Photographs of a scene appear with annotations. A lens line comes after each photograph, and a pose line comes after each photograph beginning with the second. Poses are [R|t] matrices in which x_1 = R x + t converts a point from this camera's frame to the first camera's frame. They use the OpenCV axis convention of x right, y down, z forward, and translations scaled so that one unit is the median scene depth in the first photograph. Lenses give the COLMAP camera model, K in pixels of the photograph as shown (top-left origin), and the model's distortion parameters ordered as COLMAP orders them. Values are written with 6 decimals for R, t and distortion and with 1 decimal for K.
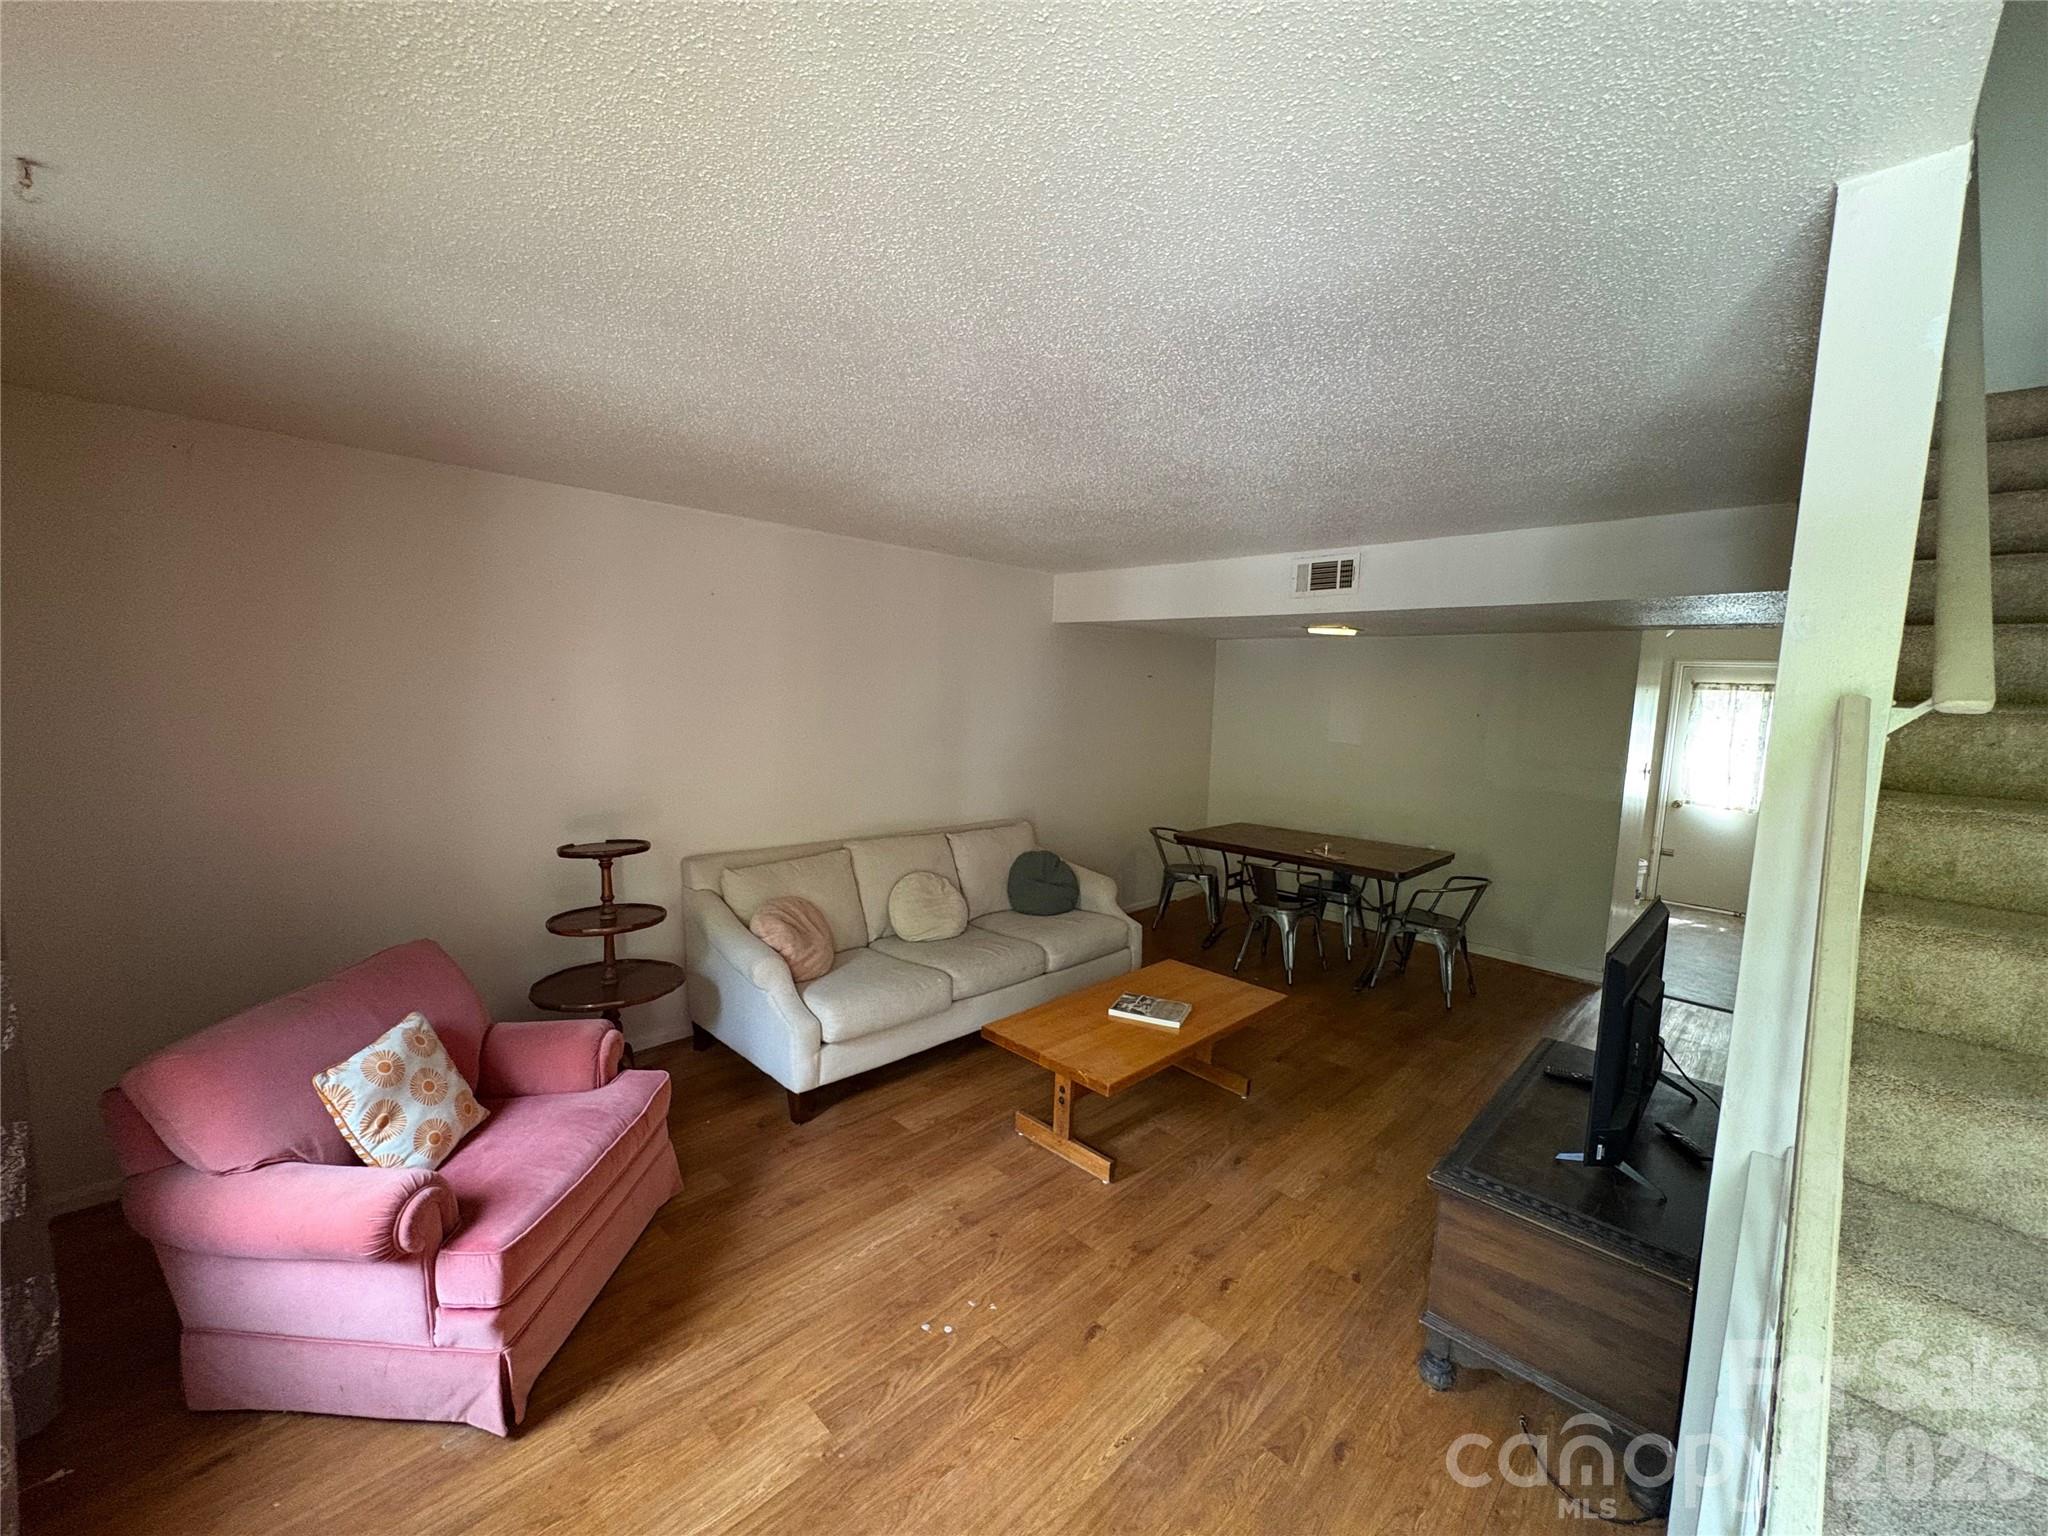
lens RADIAL K [[814.4, 0, 1023.0], [0, 814.4, 770.7], [0, 0, 1]] dist [0.002512, -0.000964]
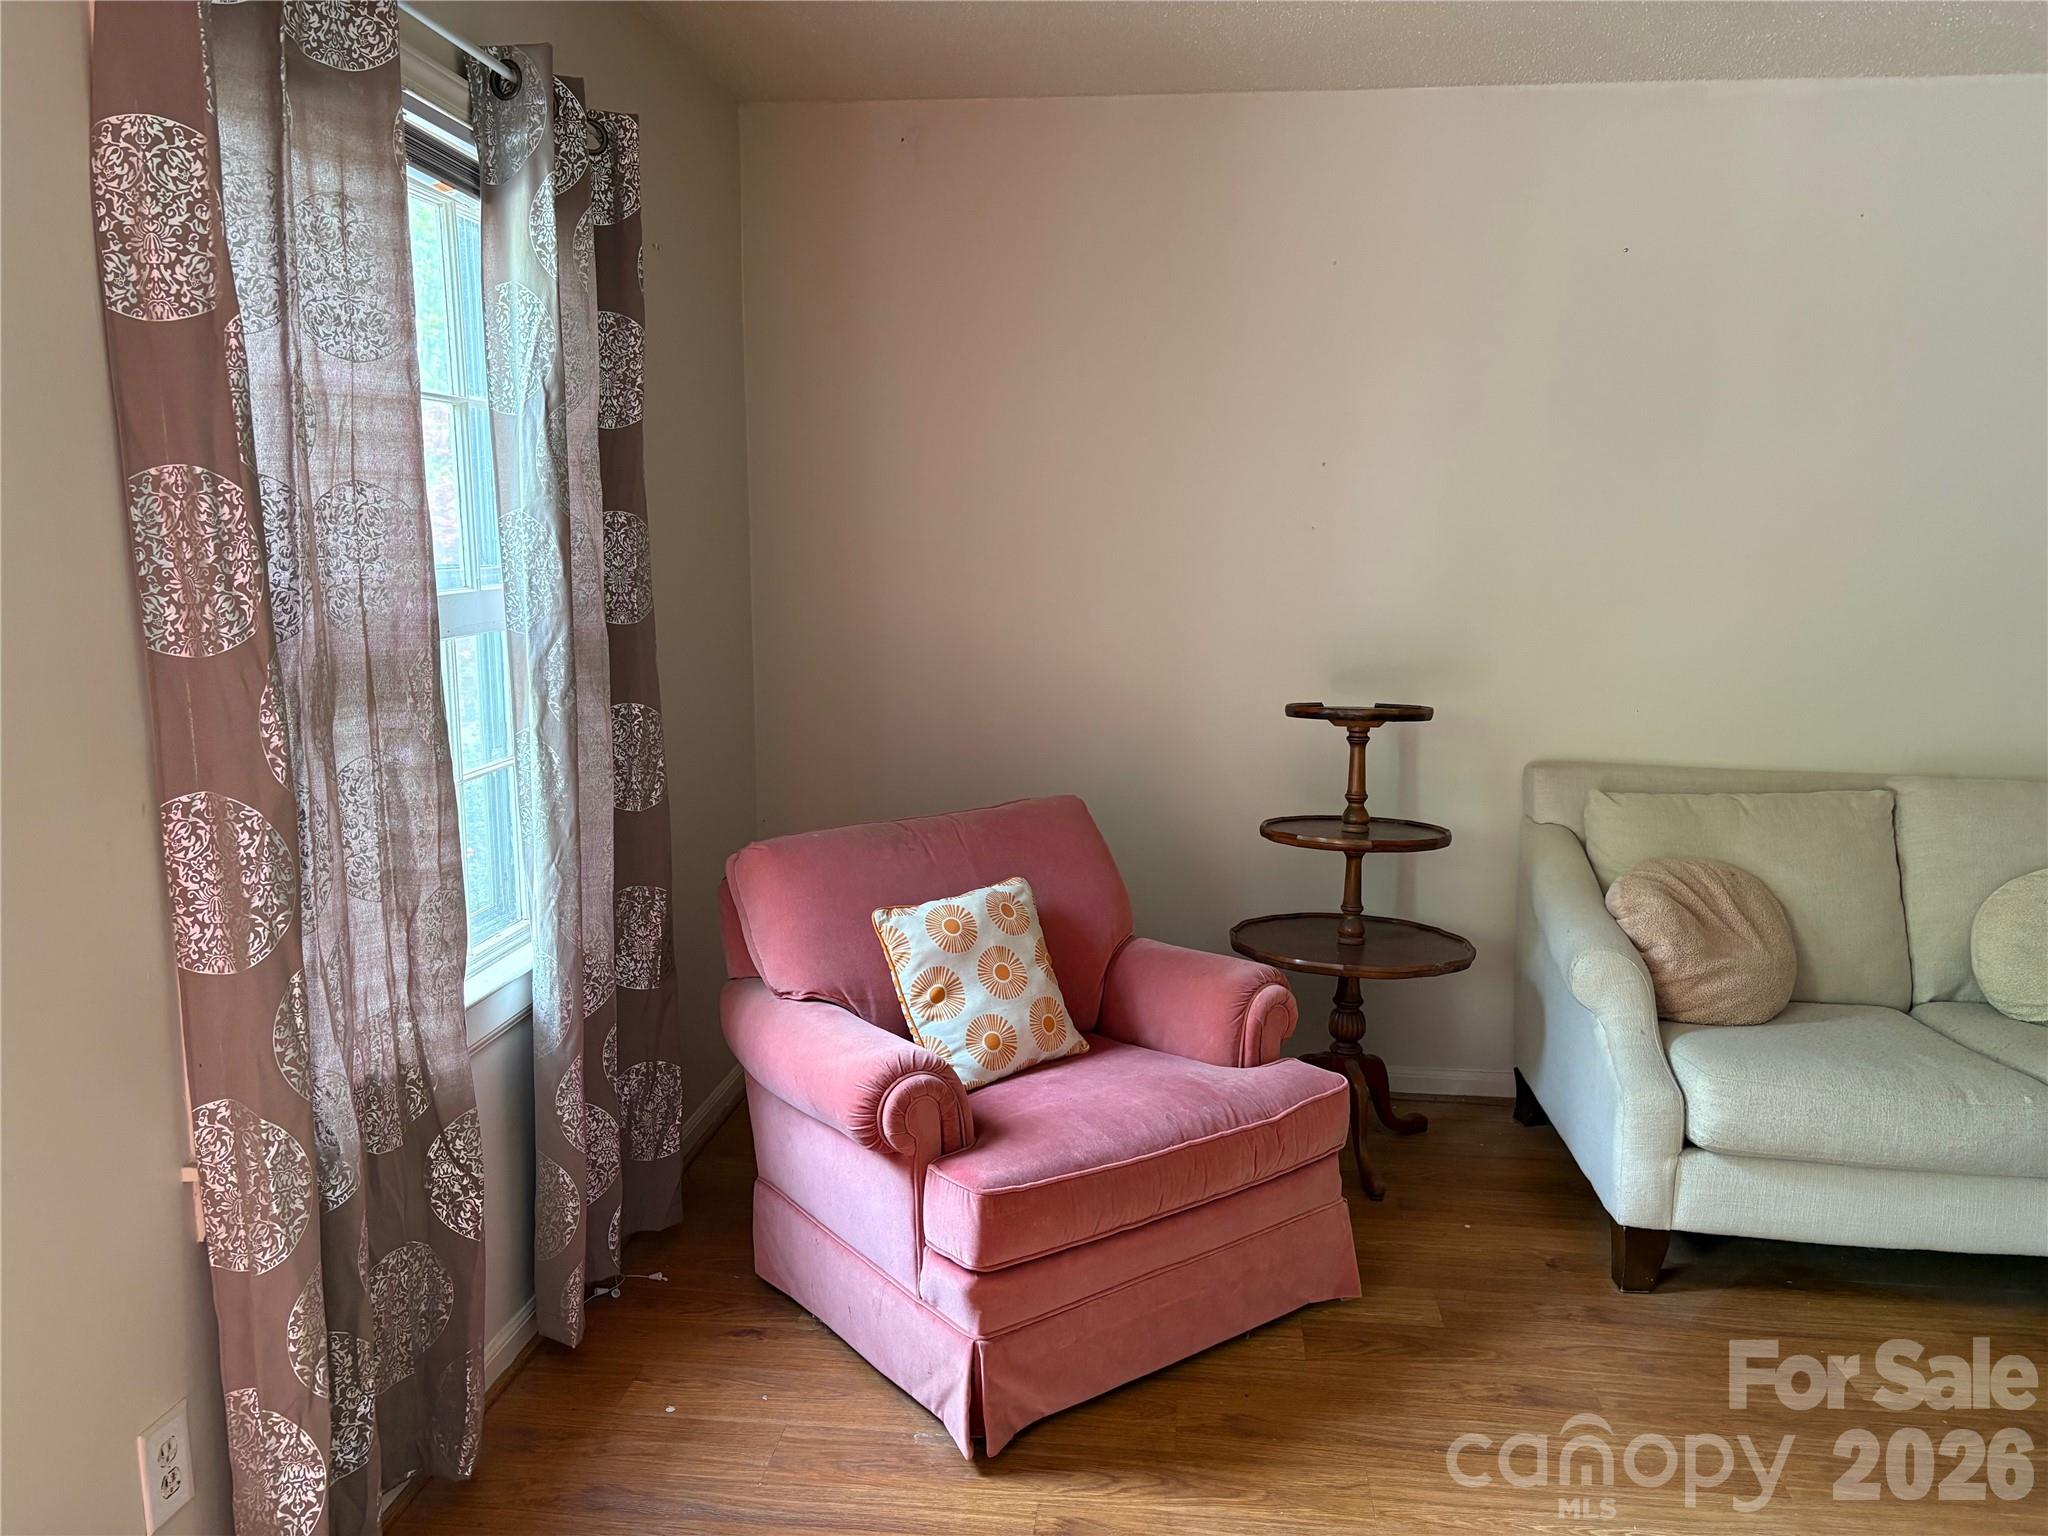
lens RADIAL K [[1548.5, 0, 1021.1], [0, 1548.5, 786.4], [0, 0, 1]] dist [0.041252, -0.040433]
pose [[0.620621, 0.096180, -0.778189, 0.240736], [-0.070885, 0.995267, 0.066478, 0.109396], [0.780900, 0.013904, 0.624501, 0.140983]]
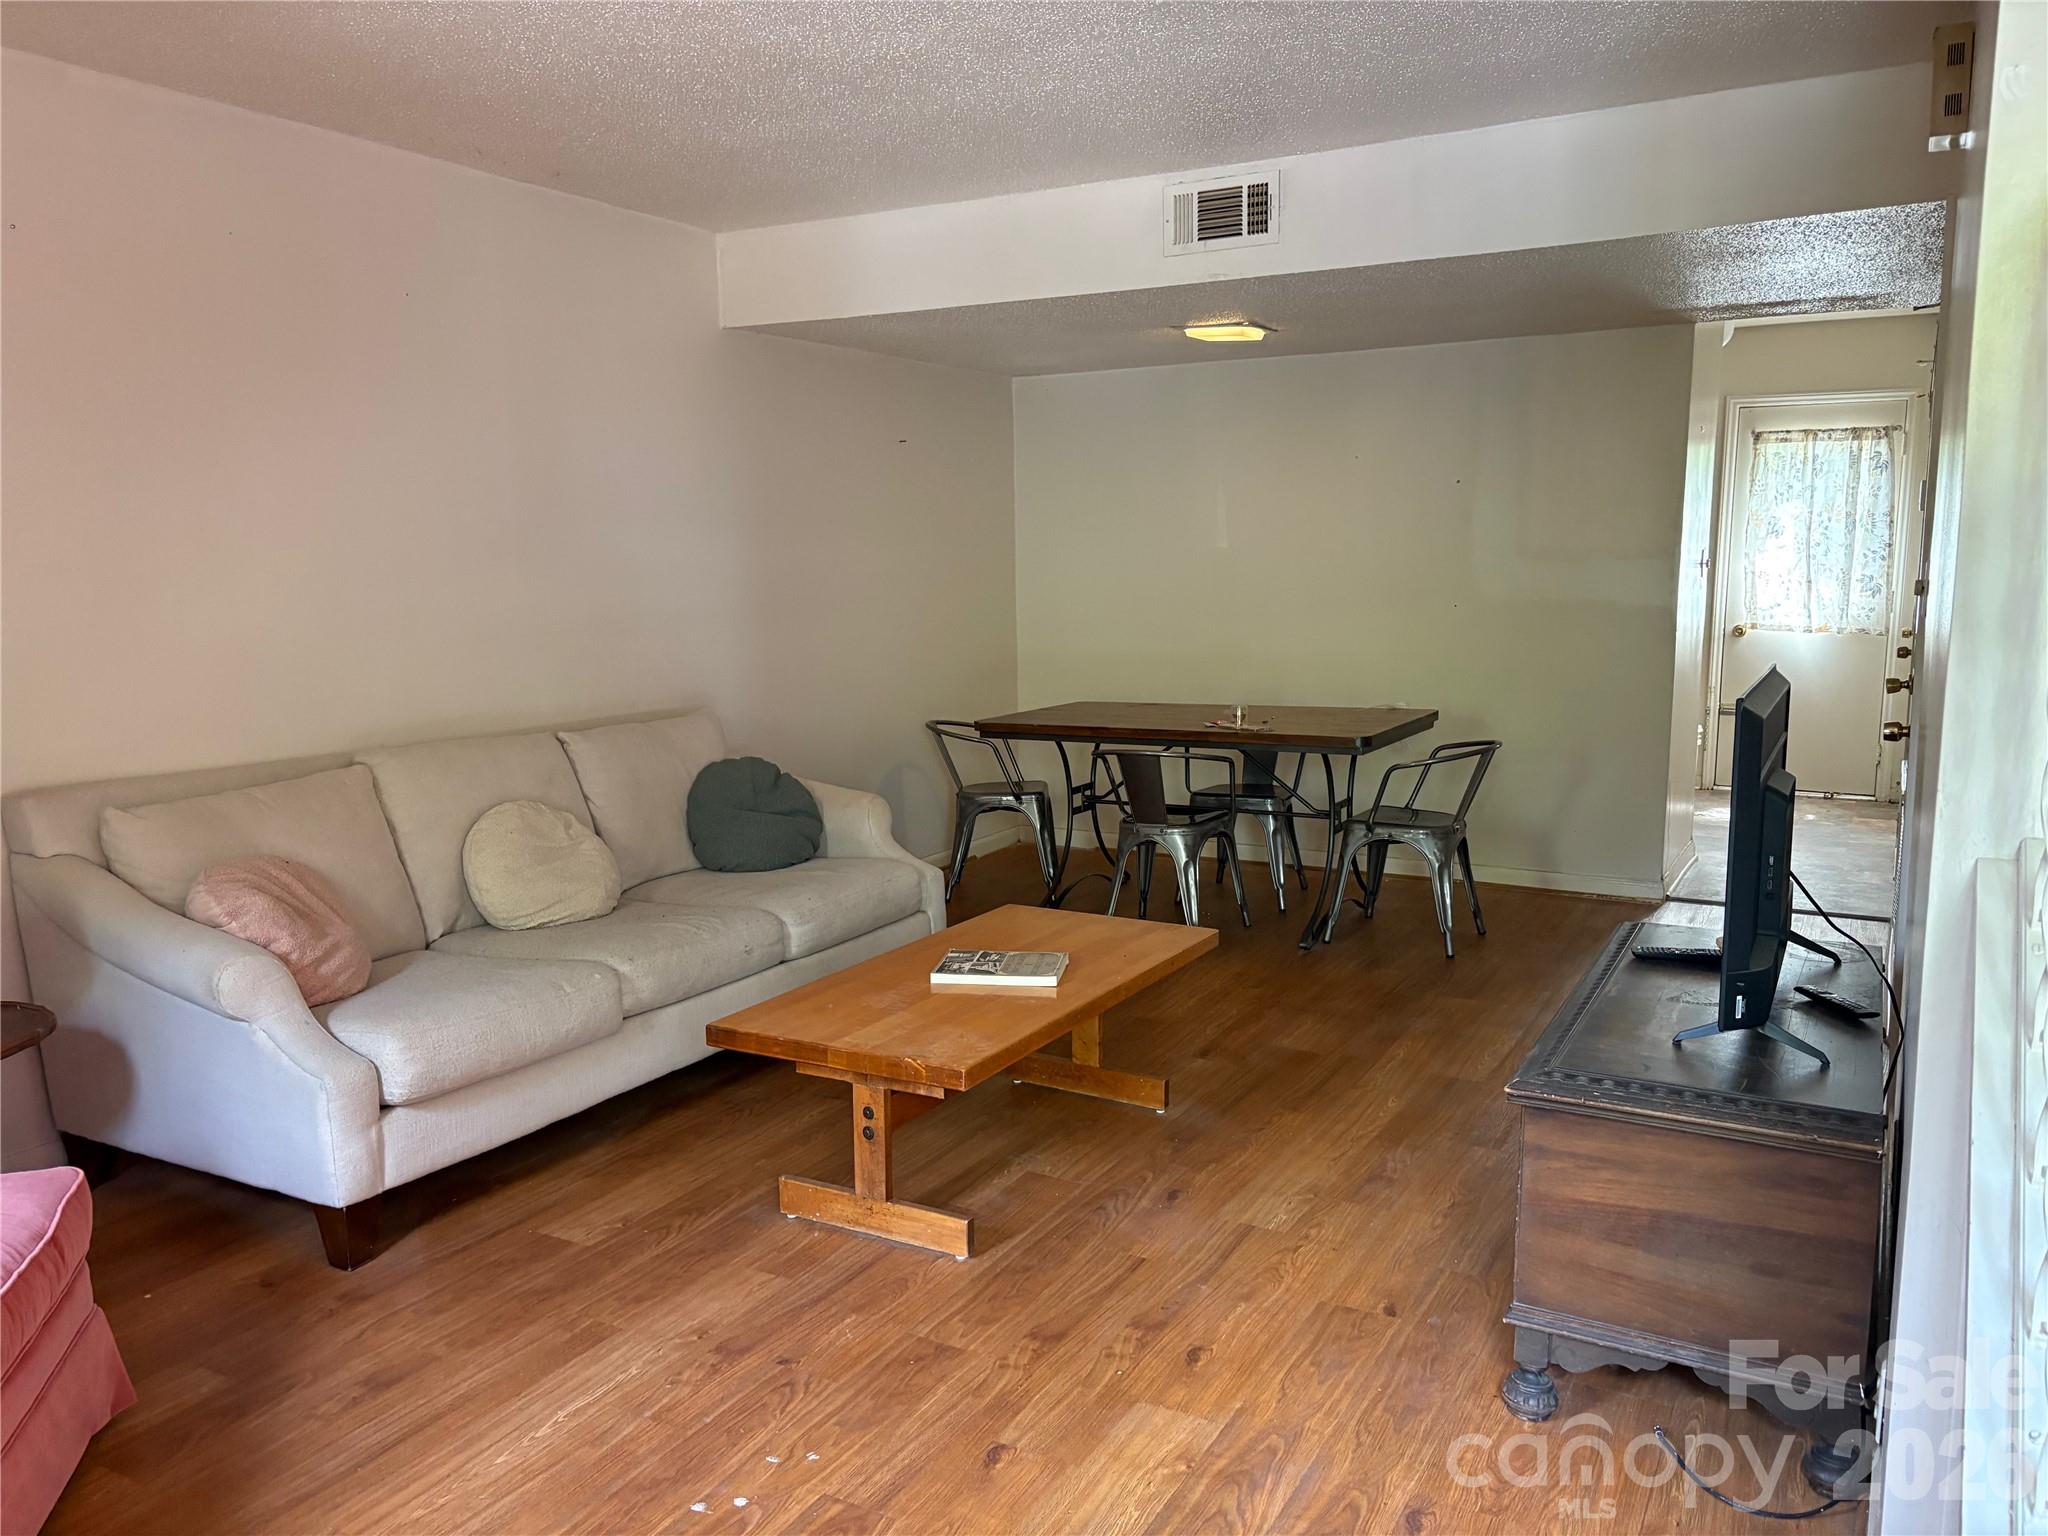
lens RADIAL K [[1548.5, 0, 1023.5], [0, 1548.5, 782.8], [0, 0, 1]] dist [0.041252, -0.040433]
pose [[0.962839, -0.083547, 0.256829, -0.112142], [0.070710, 0.995760, 0.058834, 0.123918], [-0.260655, -0.038487, 0.964664, -0.039359]]
